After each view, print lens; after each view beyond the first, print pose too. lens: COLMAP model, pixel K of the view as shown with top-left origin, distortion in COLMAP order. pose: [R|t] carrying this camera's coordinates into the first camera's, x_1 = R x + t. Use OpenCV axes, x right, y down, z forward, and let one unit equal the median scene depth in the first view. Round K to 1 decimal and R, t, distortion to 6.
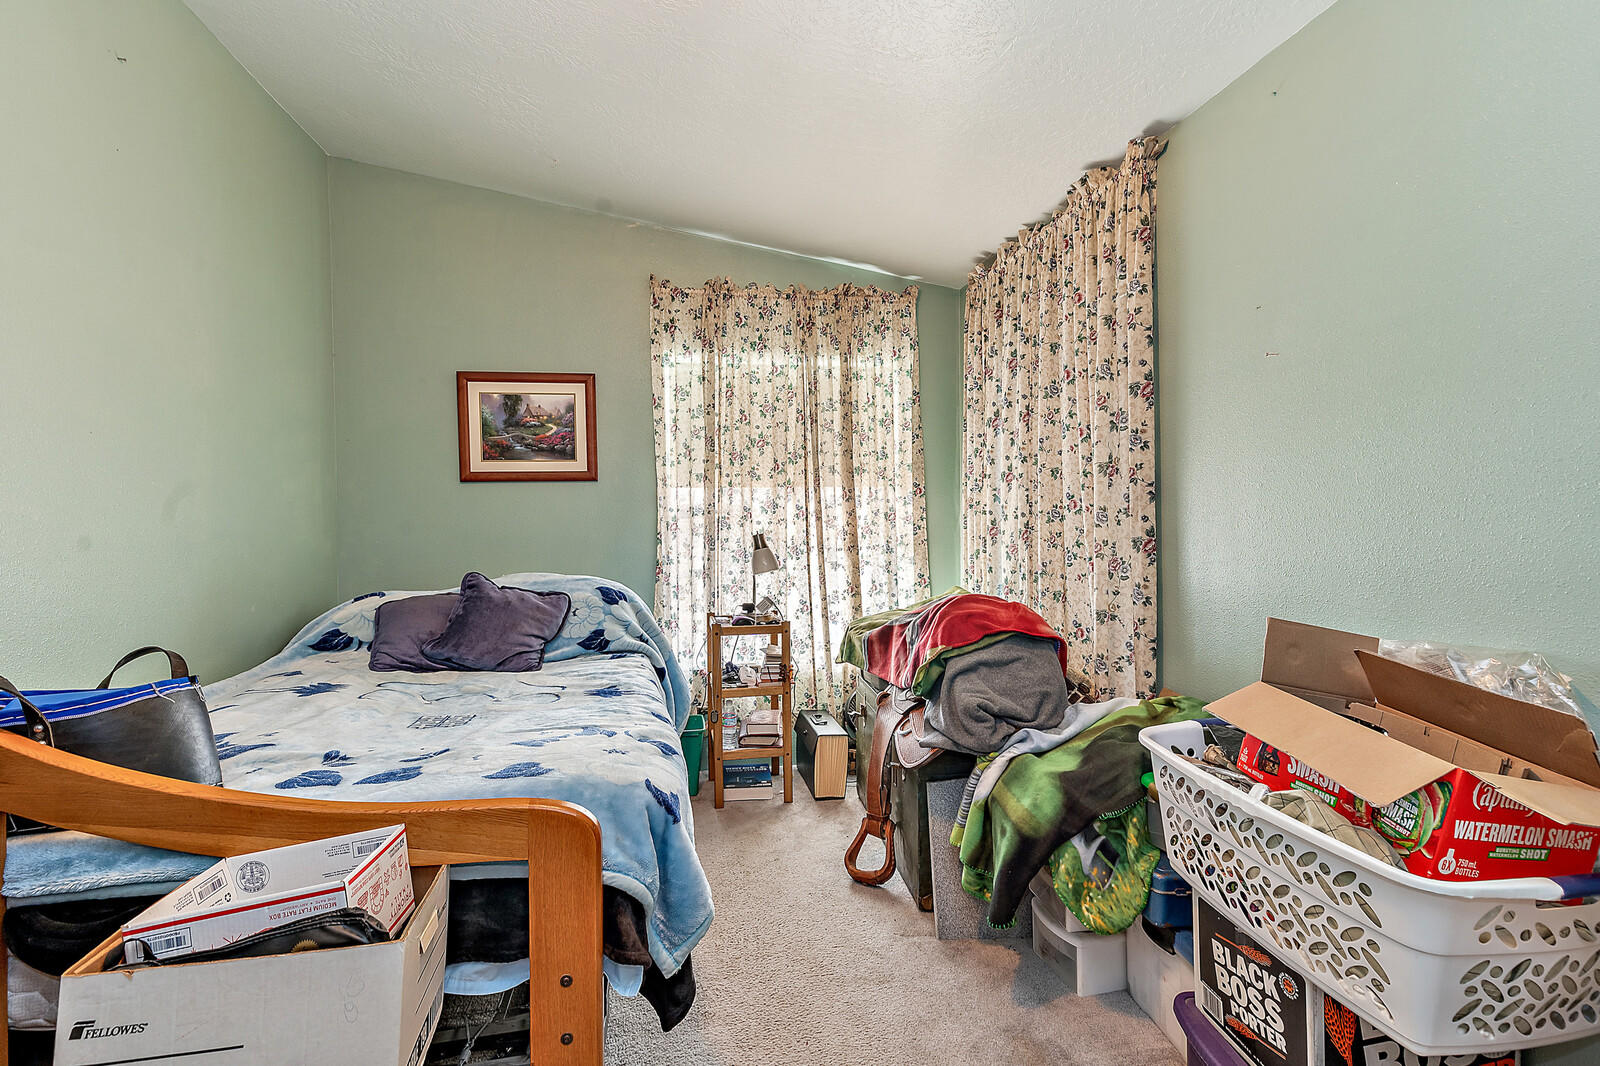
lens RADIAL K [[729.9, 0, 798.4], [0, 729.9, 533.5], [0, 0, 1]] dist [0.012719, -0.003354]
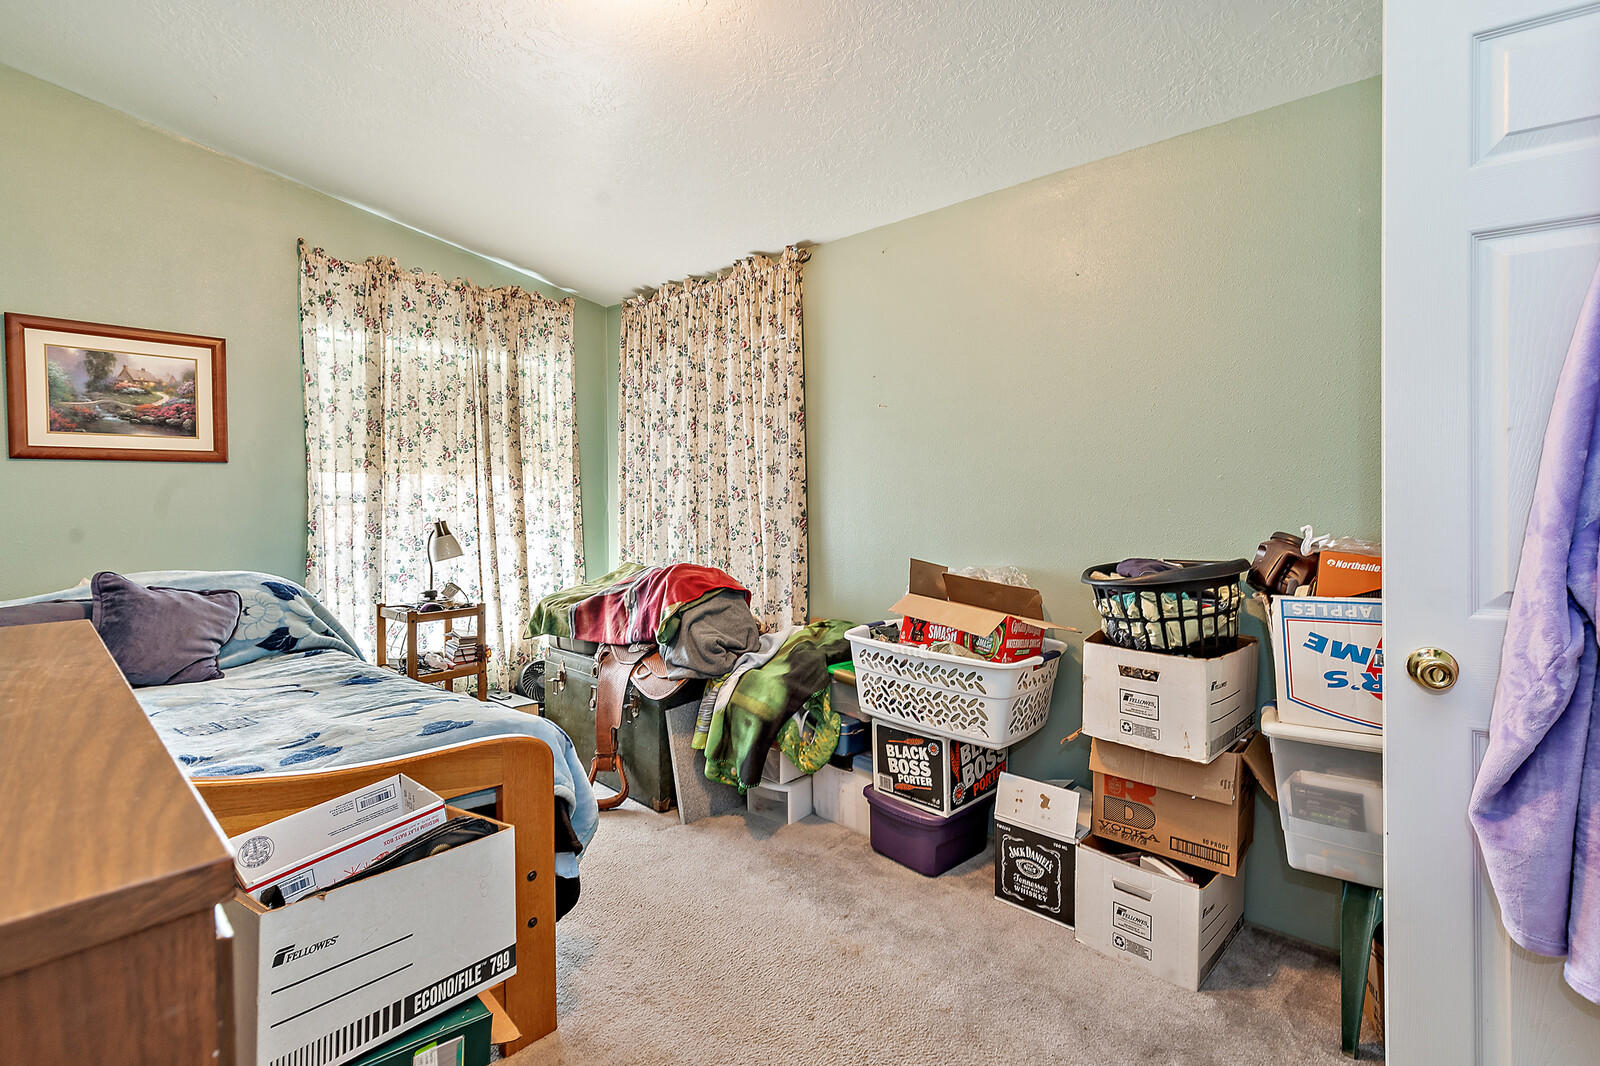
lens RADIAL K [[729.9, 0, 796.9], [0, 729.9, 522.8], [0, 0, 1]] dist [0.012719, -0.003354]
pose [[0.787768, -0.016708, 0.615745, -0.362332], [0.016360, 0.999847, 0.006200, 0.006359], [-0.615754, 0.005189, 0.787921, -0.129568]]
